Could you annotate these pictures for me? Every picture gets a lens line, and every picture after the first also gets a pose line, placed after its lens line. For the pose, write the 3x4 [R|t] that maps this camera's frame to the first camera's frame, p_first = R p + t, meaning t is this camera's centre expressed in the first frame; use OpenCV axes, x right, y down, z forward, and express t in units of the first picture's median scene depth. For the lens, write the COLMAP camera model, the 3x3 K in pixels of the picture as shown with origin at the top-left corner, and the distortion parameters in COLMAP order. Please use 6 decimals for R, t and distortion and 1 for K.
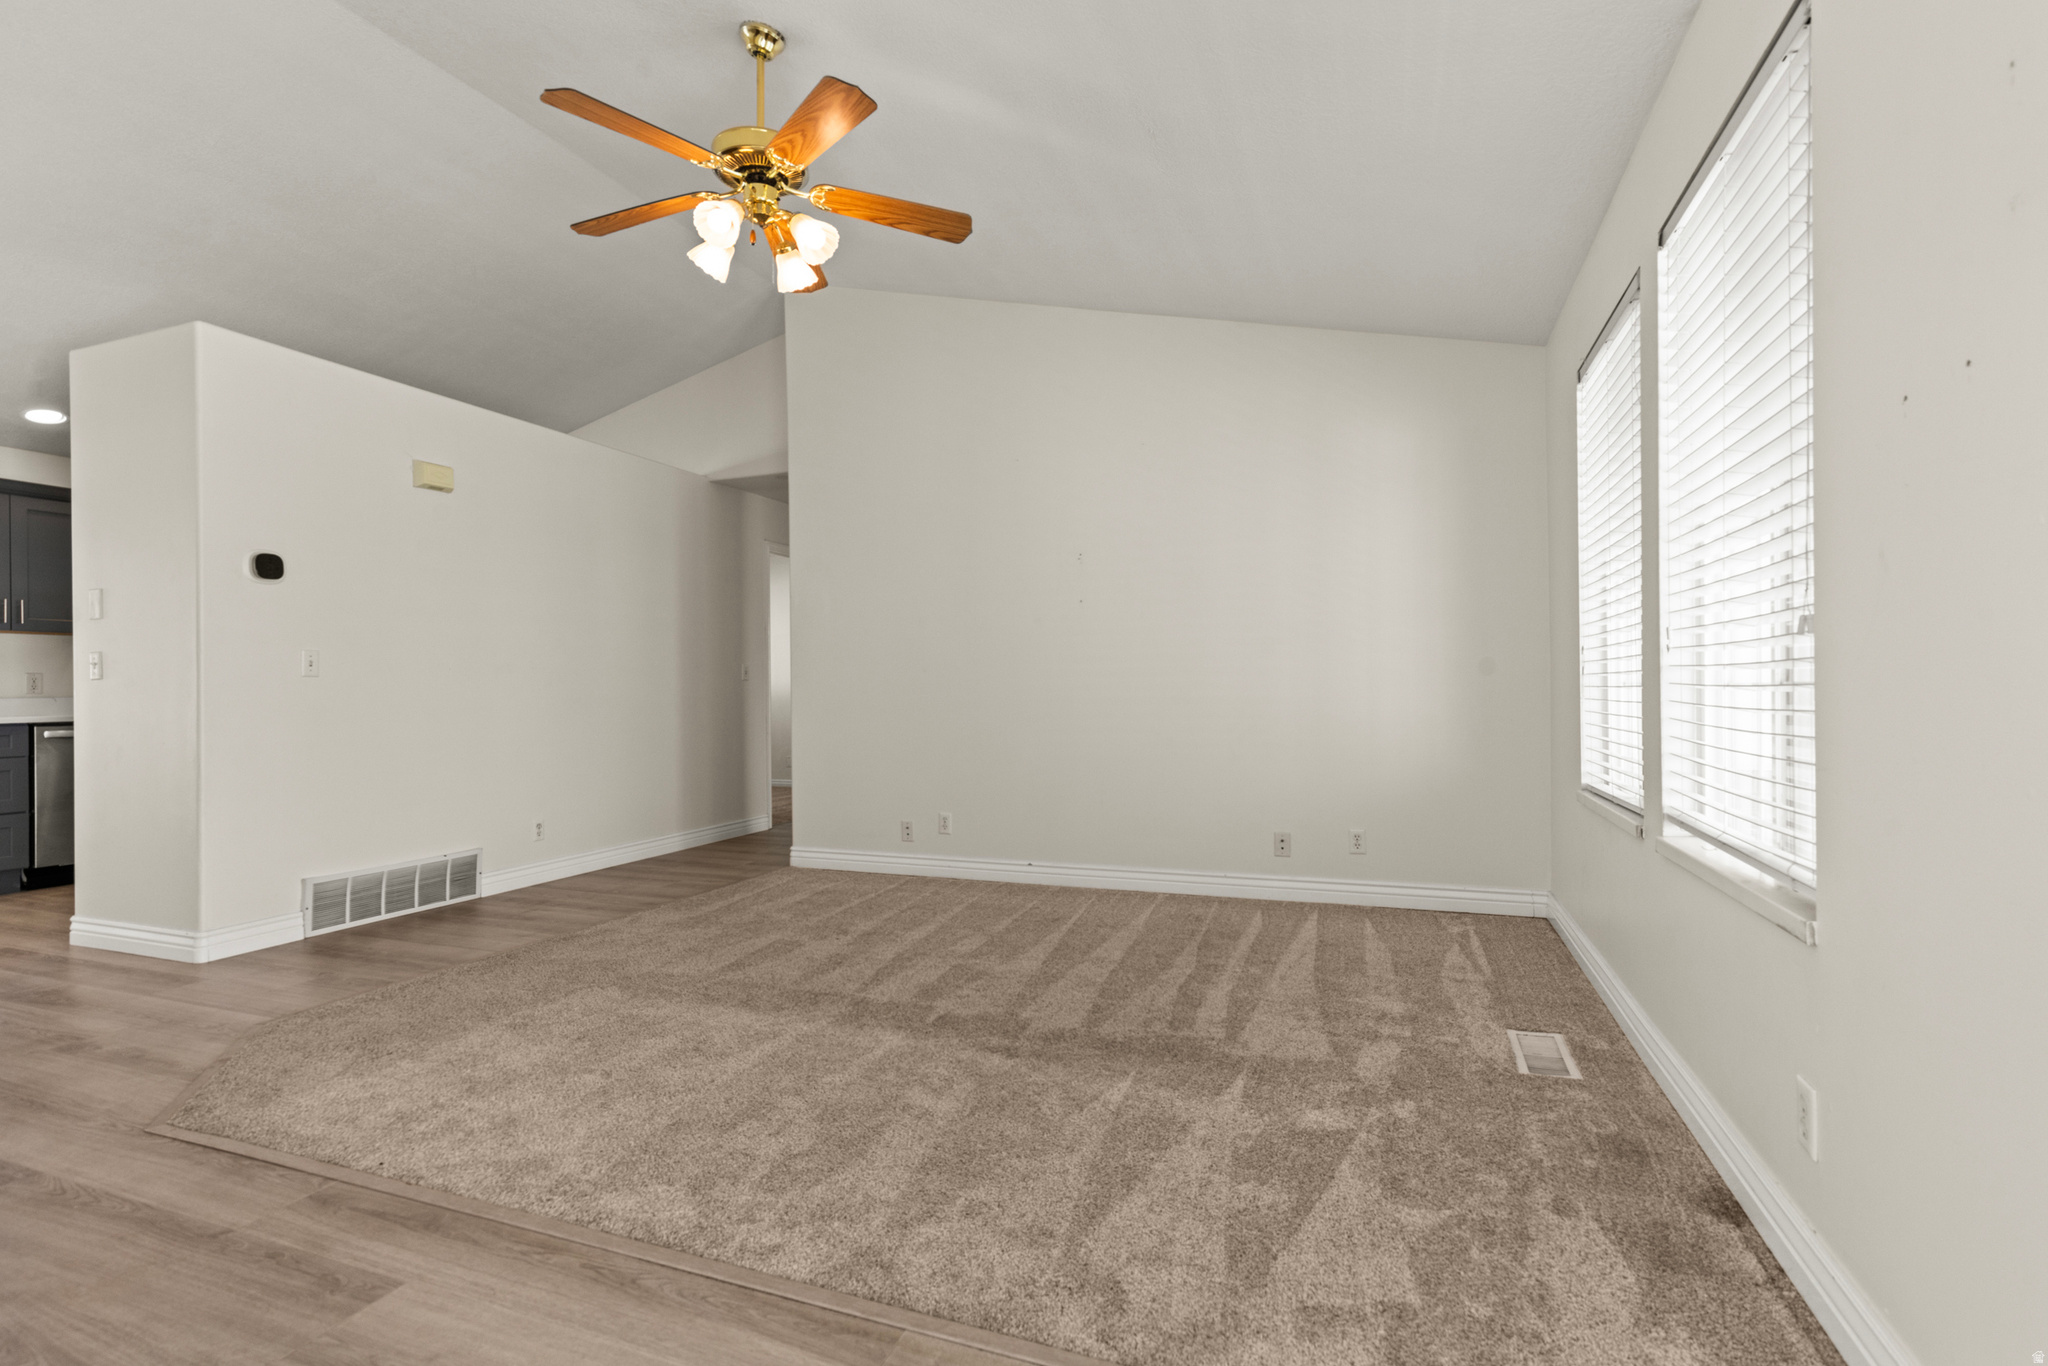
lens RADIAL K [[940.0, 0, 1070.1], [0, 940.0, 682.6], [0, 0, 1]] dist [0.010126, -0.000463]
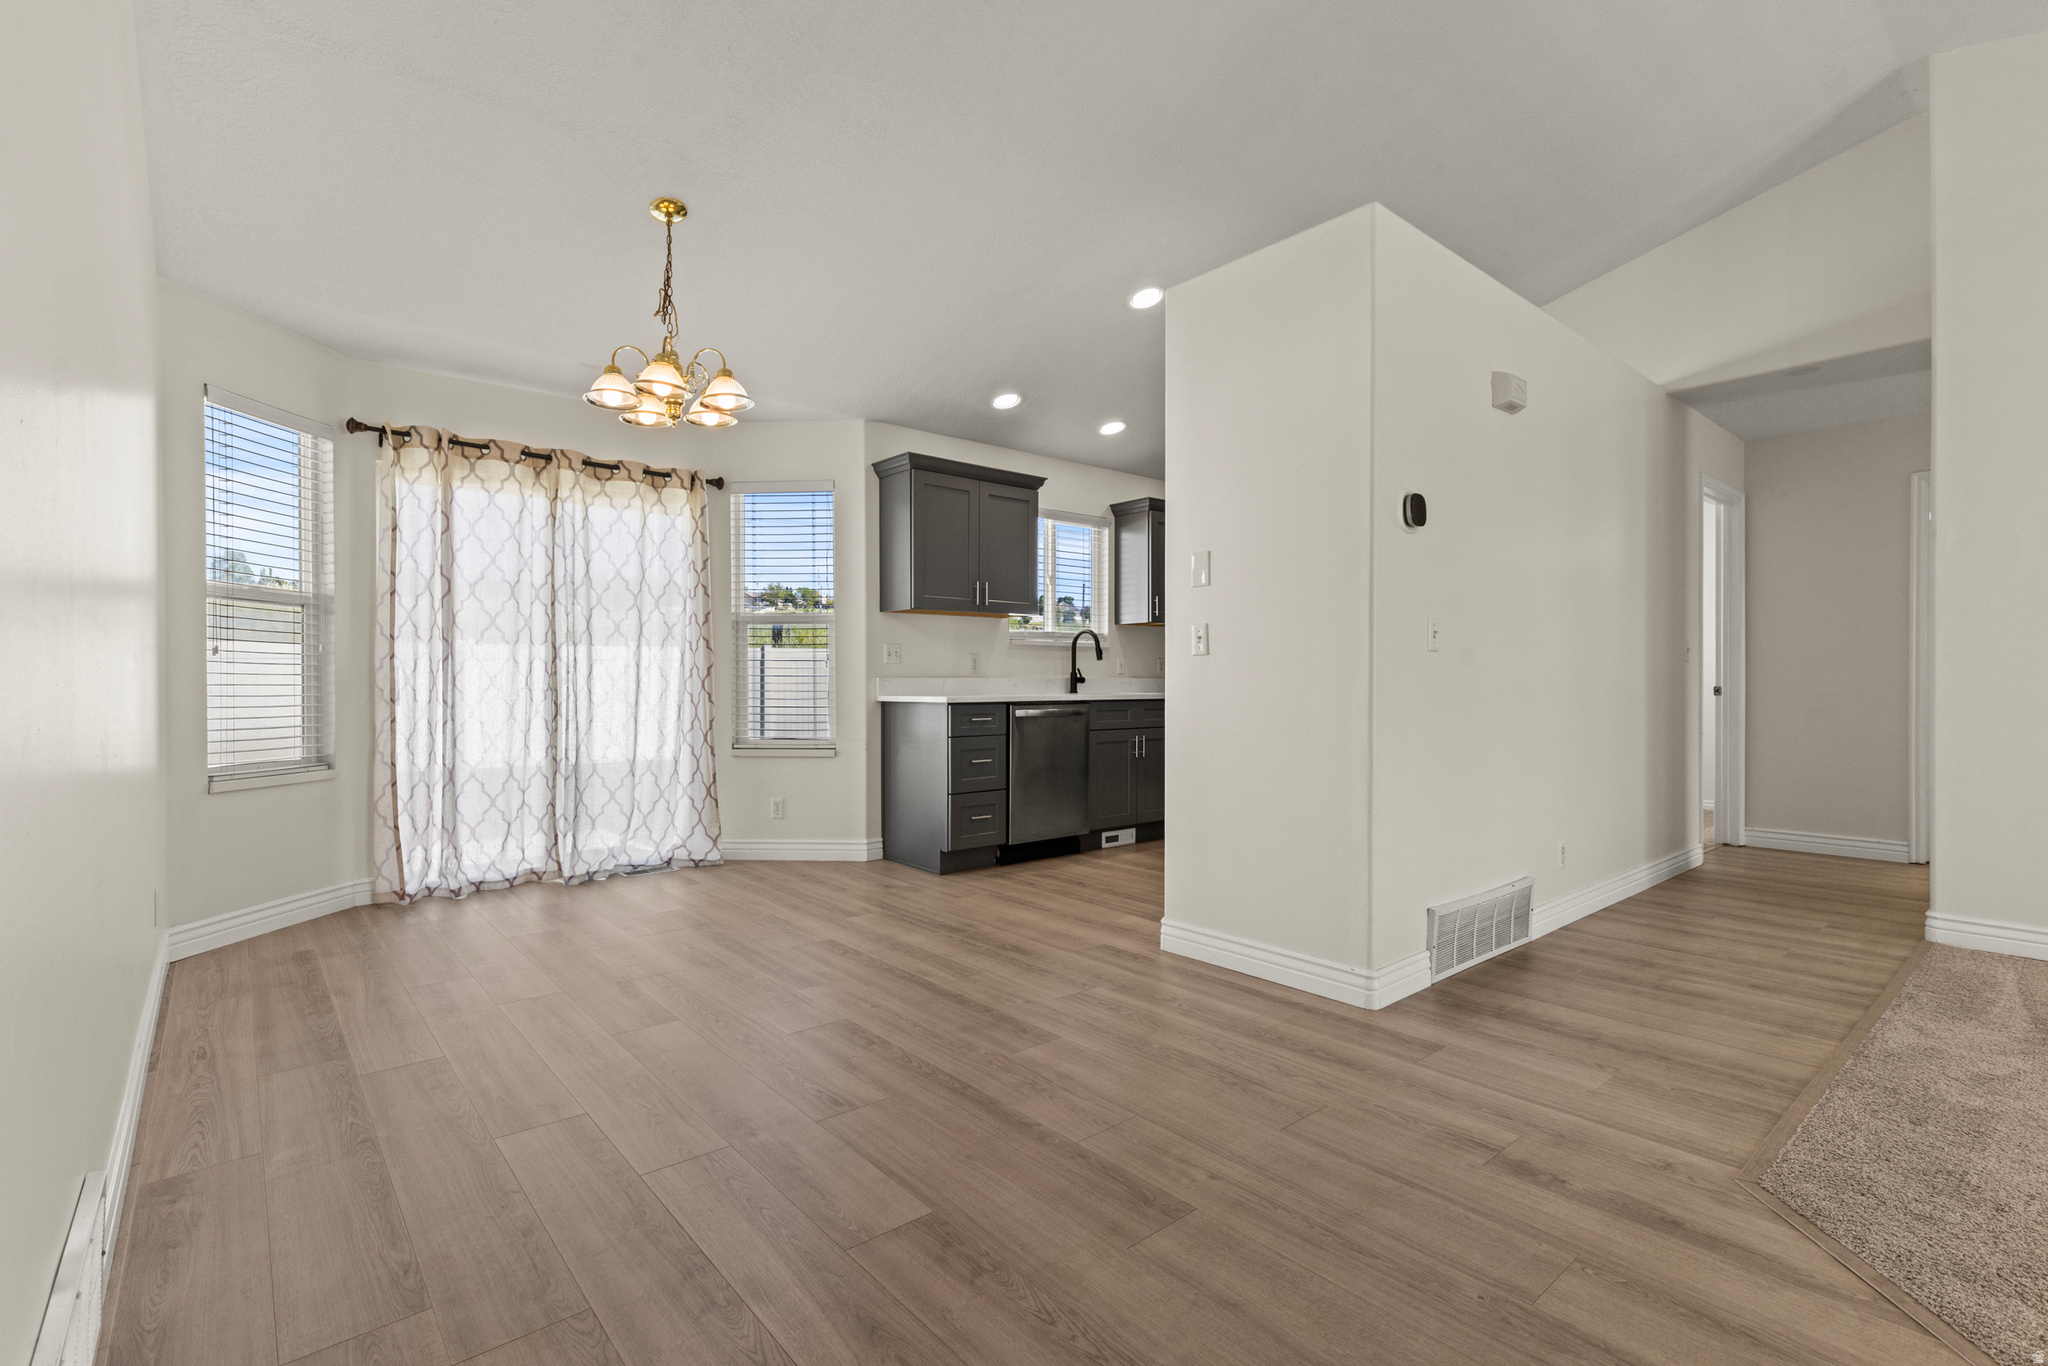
lens RADIAL K [[940.0, 0, 1009.6], [0, 940.0, 687.7], [0, 0, 1]] dist [0.010126, -0.000463]
pose [[0.876651, 0.012732, -0.480959, -0.599392], [-0.004272, 0.999816, 0.018681, 0.008174], [0.481109, -0.014322, 0.876544, 0.118355]]
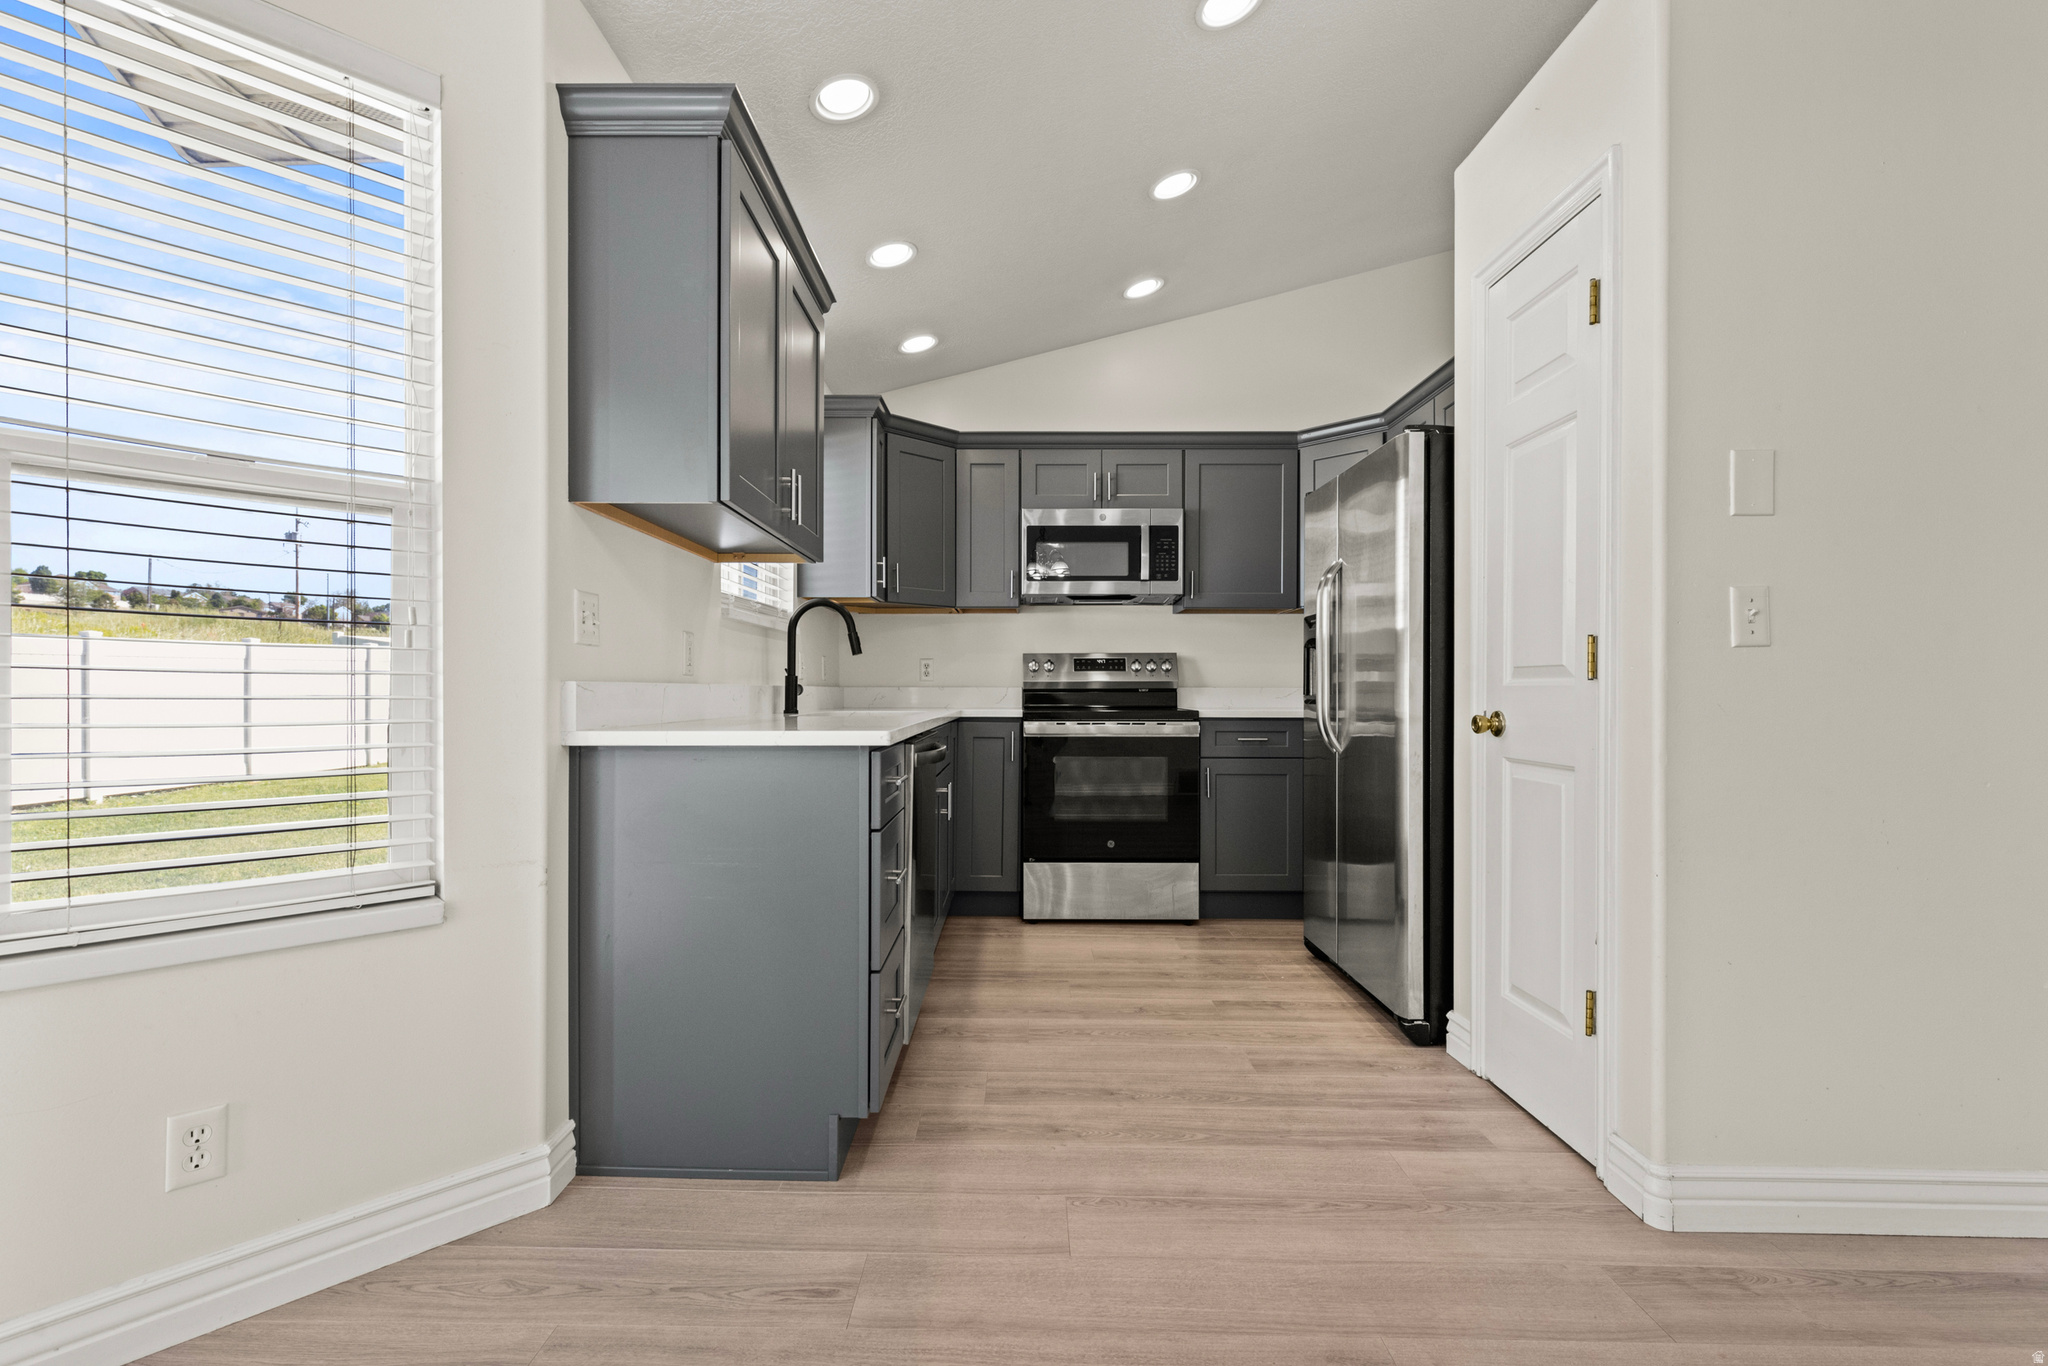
lens RADIAL K [[940.0, 0, 1042.0], [0, 940.0, 688.3], [0, 0, 1]] dist [0.010126, -0.000463]
pose [[0.937408, 0.010378, 0.348078, -1.188660], [-0.011151, 0.999938, 0.000217, 0.017484], [-0.348055, -0.004084, 0.937465, 0.545217]]
